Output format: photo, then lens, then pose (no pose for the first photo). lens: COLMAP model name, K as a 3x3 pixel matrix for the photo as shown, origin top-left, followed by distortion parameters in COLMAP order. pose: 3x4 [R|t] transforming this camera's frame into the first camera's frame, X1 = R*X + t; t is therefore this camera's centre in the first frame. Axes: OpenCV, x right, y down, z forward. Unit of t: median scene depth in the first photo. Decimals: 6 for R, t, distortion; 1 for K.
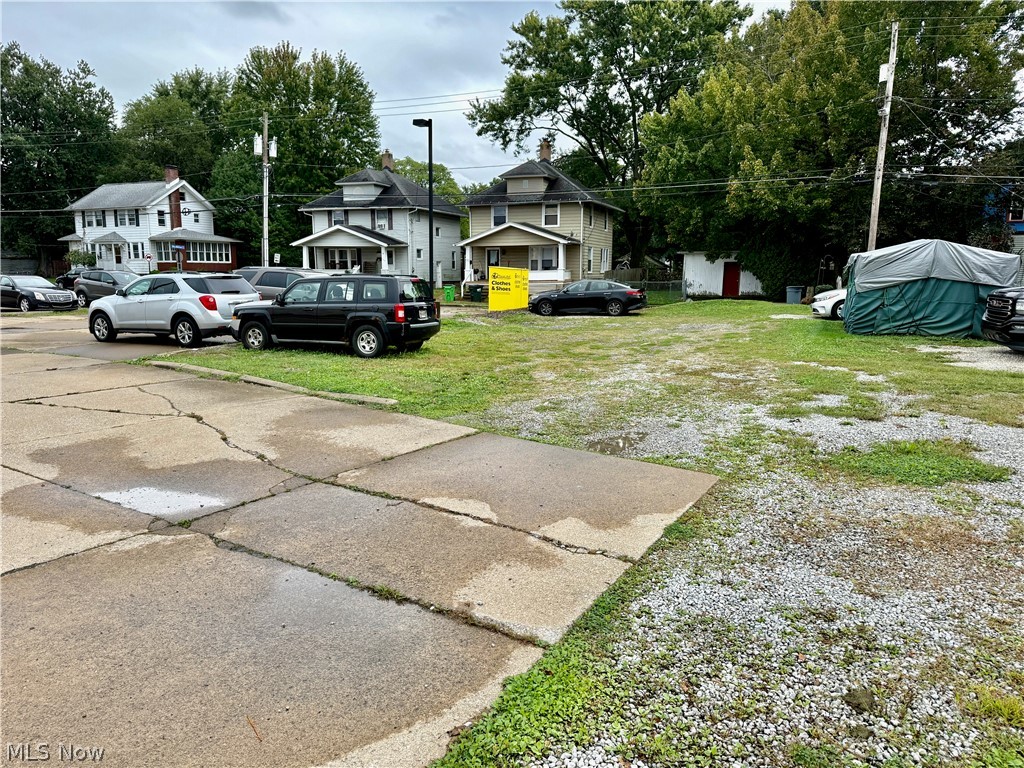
lens RADIAL K [[723.1, 0, 512.3], [0, 723.1, 388.8], [0, 0, 1]] dist [0.040666, -0.054067]
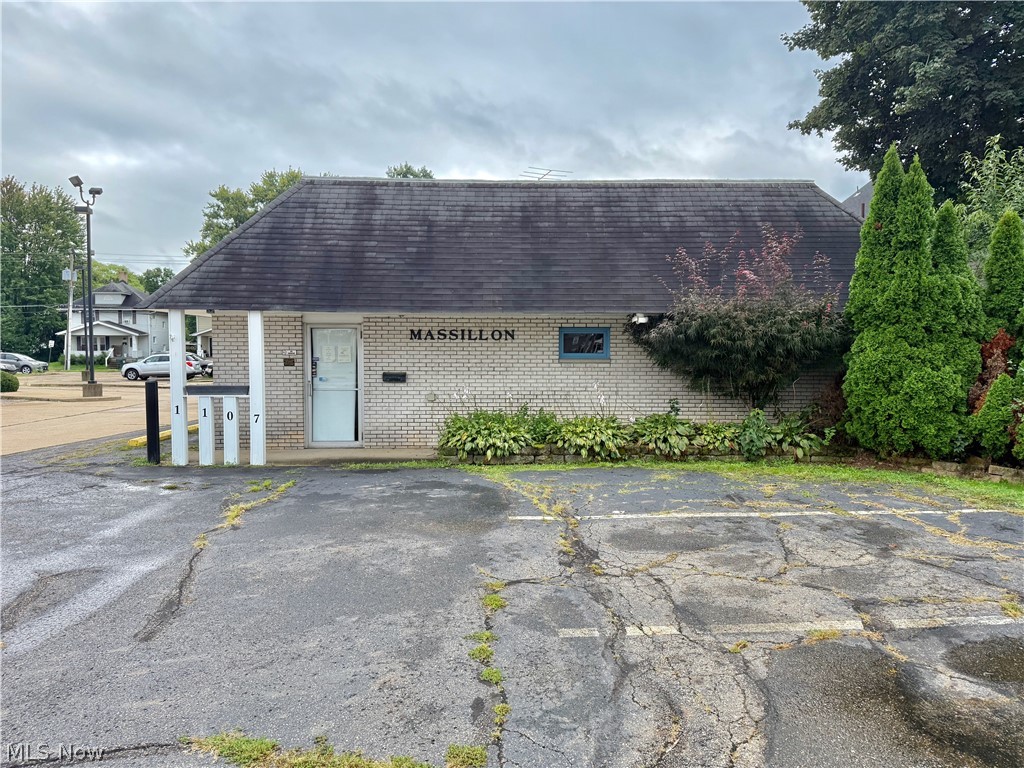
lens RADIAL K [[723.1, 0, 508.4], [0, 723.1, 383.2], [0, 0, 1]] dist [0.040666, -0.054067]
pose [[0.876207, -0.021539, 0.481454, -0.294476], [0.076737, 0.992491, -0.095254, 0.136900], [-0.475787, 0.120407, 0.871280, -0.875328]]
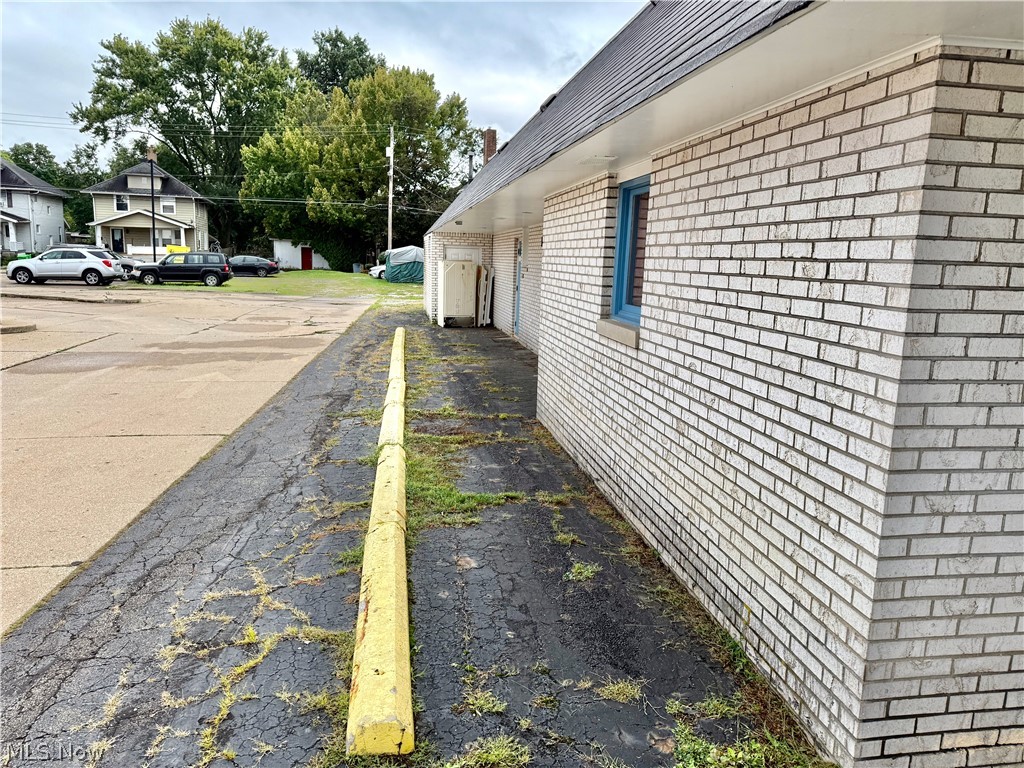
lens RADIAL K [[723.1, 0, 507.2], [0, 723.1, 383.8], [0, 0, 1]] dist [0.040666, -0.054067]
pose [[0.807152, -0.074849, 0.585580, -0.311389], [0.062050, 0.997192, 0.041932, 0.086582], [-0.587074, 0.002489, 0.809530, -0.563272]]
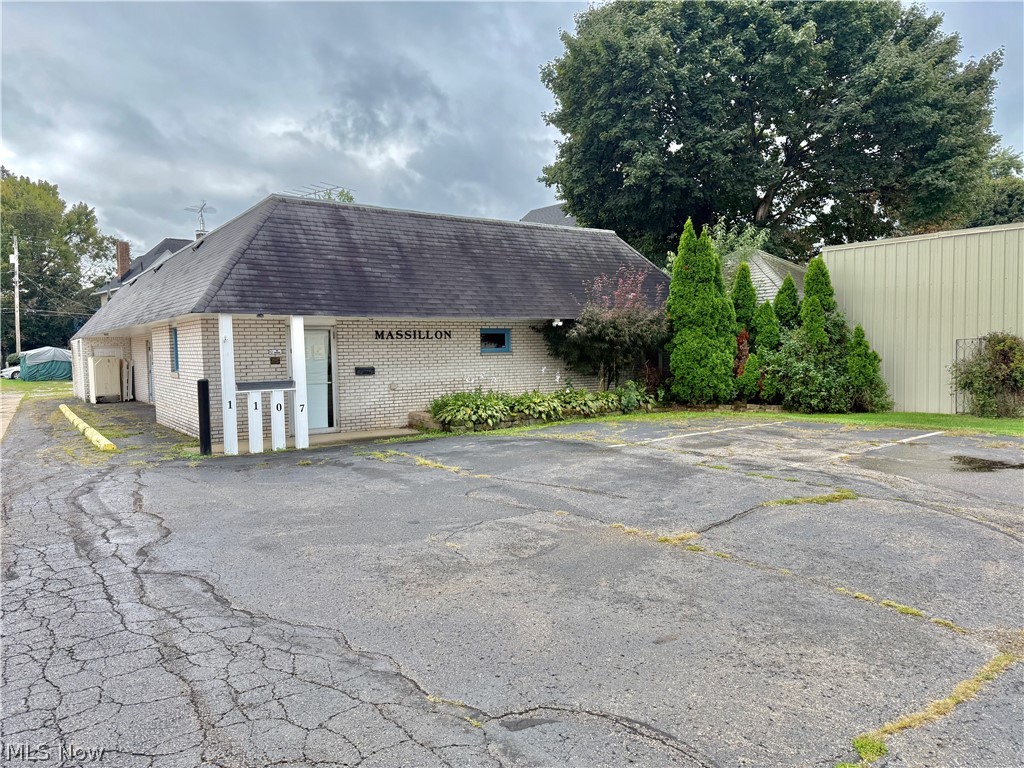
lens RADIAL K [[723.1, 0, 520.5], [0, 723.1, 385.4], [0, 0, 1]] dist [0.040666, -0.054067]
pose [[0.456973, -0.057215, 0.887638, -0.488052], [0.162280, 0.986543, -0.019954, 0.128582], [-0.874552, 0.153165, 0.460109, -0.819774]]
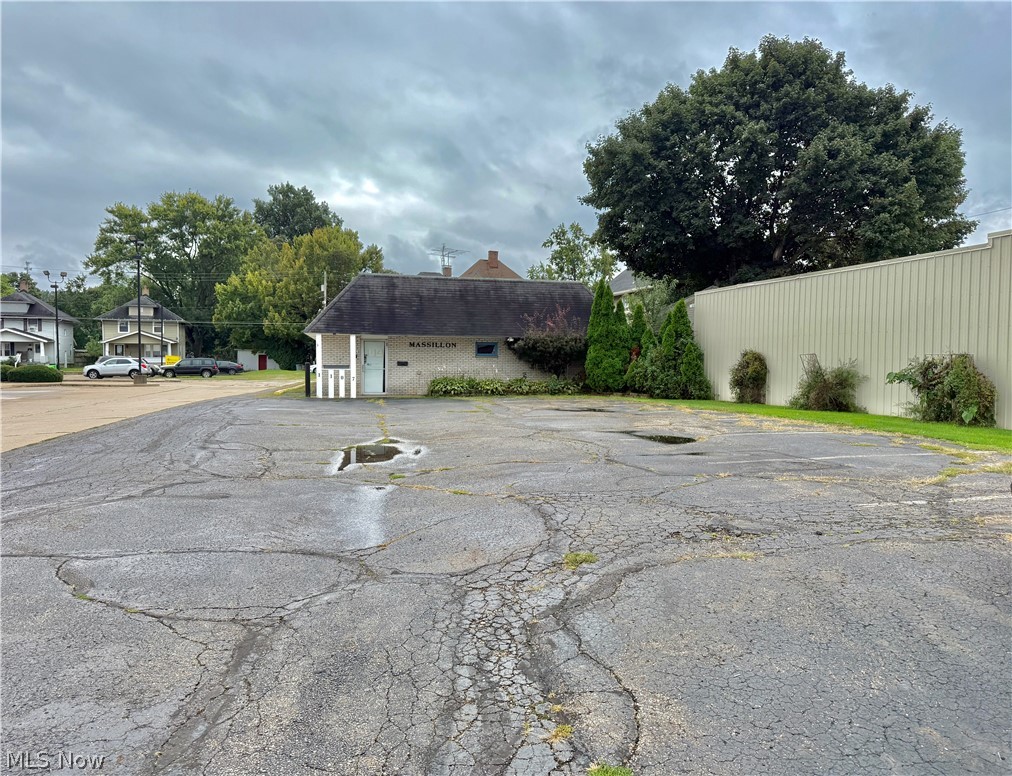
lens RADIAL K [[725.3, 0, 546.3], [0, 725.3, 400.9], [0, 0, 1]] dist [0.004669, -0.033529]
pose [[0.737629, -0.029996, 0.674540, -0.567786], [0.100627, 0.992740, -0.065892, 0.199013], [-0.667666, 0.116481, 0.735292, -1.195279]]
